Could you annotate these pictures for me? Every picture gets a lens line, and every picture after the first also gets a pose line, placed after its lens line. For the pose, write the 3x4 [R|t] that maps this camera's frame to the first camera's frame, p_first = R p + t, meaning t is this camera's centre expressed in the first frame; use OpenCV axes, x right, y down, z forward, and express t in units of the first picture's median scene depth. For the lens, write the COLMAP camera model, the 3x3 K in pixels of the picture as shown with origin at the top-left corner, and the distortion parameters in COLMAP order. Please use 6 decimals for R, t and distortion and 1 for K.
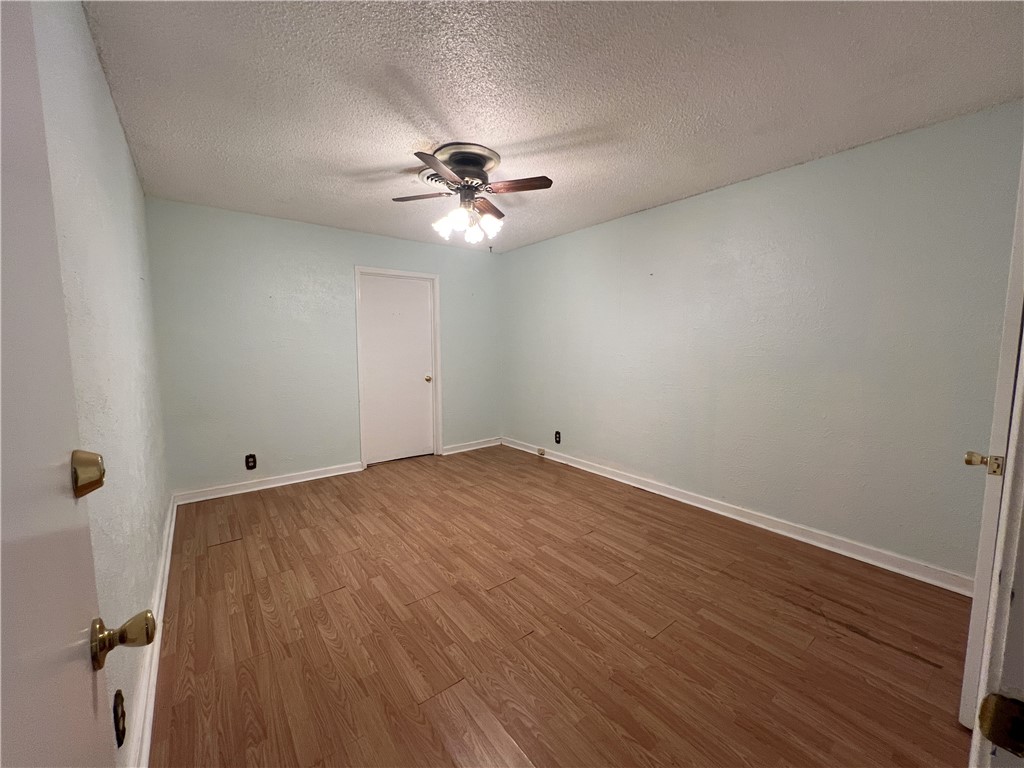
lens RADIAL K [[409.1, 0, 510.0], [0, 409.1, 382.9], [0, 0, 1]] dist [-0.000844, 0.000227]
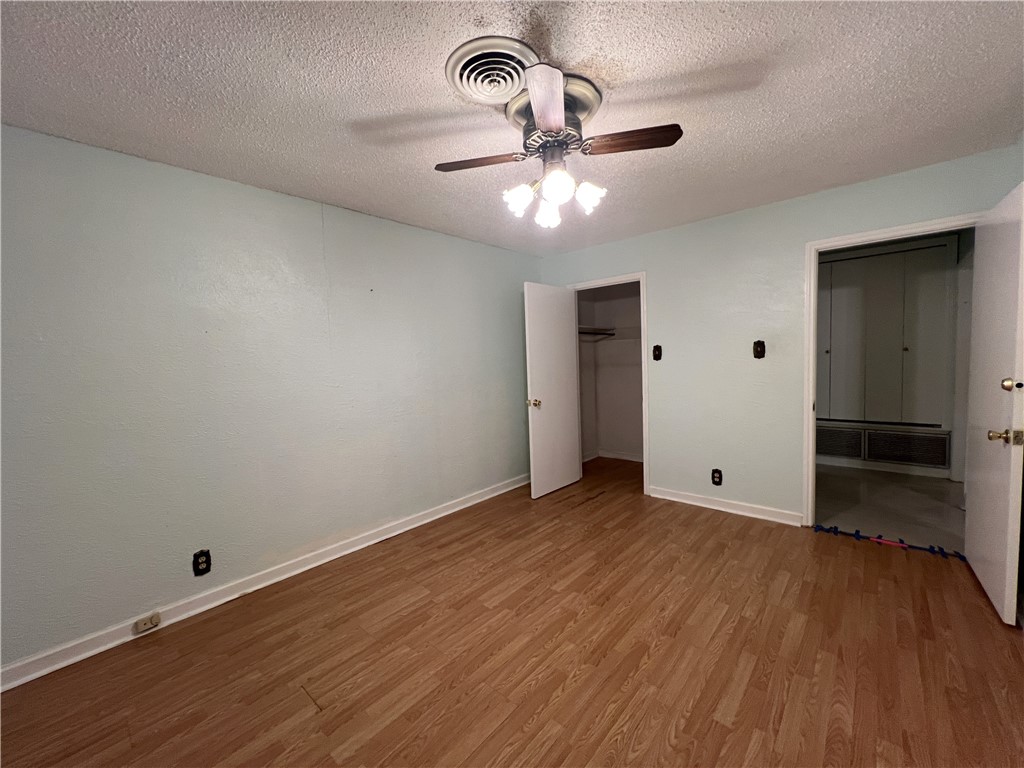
lens RADIAL K [[409.1, 0, 510.0], [0, 409.1, 382.9], [0, 0, 1]] dist [-0.000844, 0.000227]
pose [[-0.182316, -0.050412, 0.981947, -0.722114], [0.134362, 0.988039, 0.075671, -0.122223], [-0.974016, 0.145732, -0.173362, 1.122546]]
